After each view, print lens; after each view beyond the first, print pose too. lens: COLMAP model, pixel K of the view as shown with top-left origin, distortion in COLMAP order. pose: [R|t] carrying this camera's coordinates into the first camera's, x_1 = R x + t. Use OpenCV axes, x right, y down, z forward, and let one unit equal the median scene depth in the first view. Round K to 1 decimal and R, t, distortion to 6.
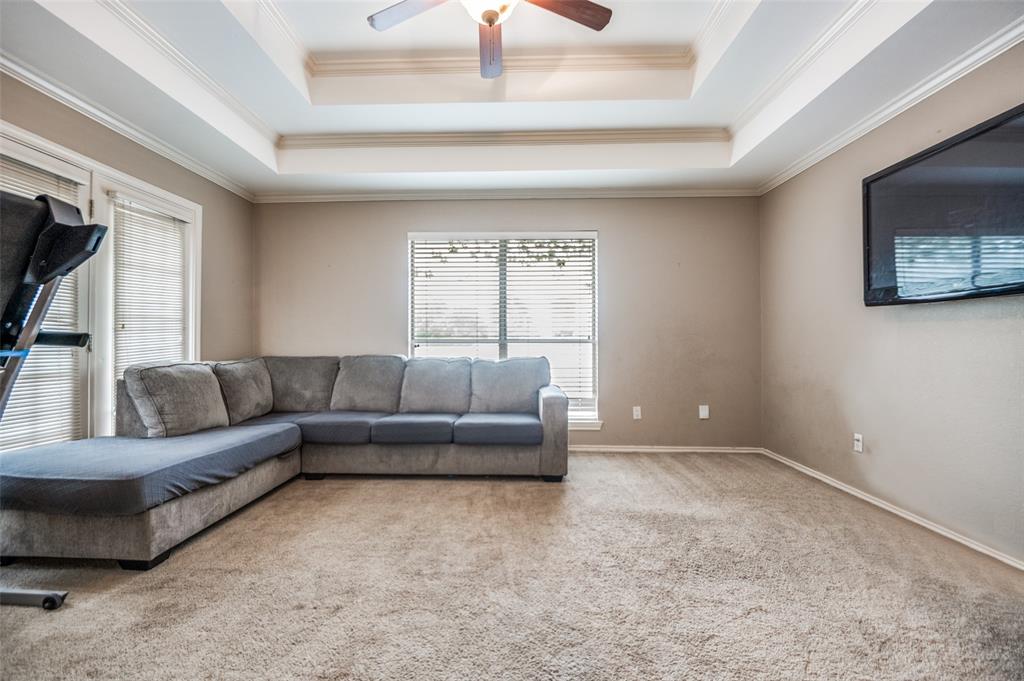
lens RADIAL K [[455.1, 0, 509.8], [0, 455.1, 341.4], [0, 0, 1]] dist [-0.007102, -0.003915]
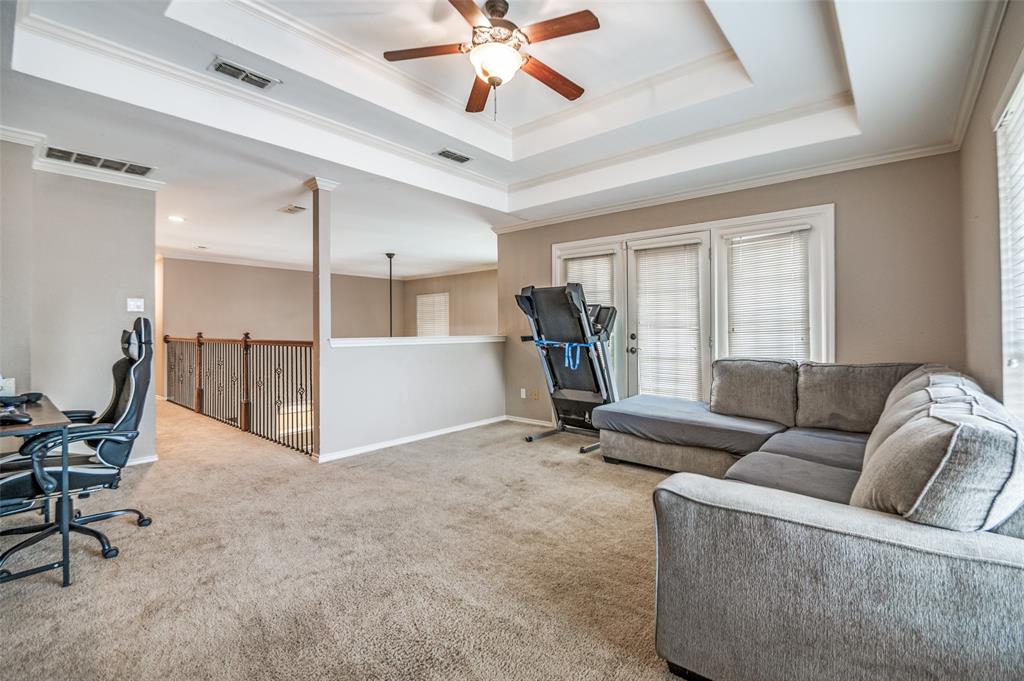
lens RADIAL K [[455.1, 0, 511.5], [0, 455.1, 331.4], [0, 0, 1]] dist [-0.007102, -0.003915]
pose [[-0.631102, 0.016401, -0.775527, 0.621965], [0.018058, 0.999816, 0.006450, -0.046174], [0.775490, -0.009934, -0.631282, 1.256481]]
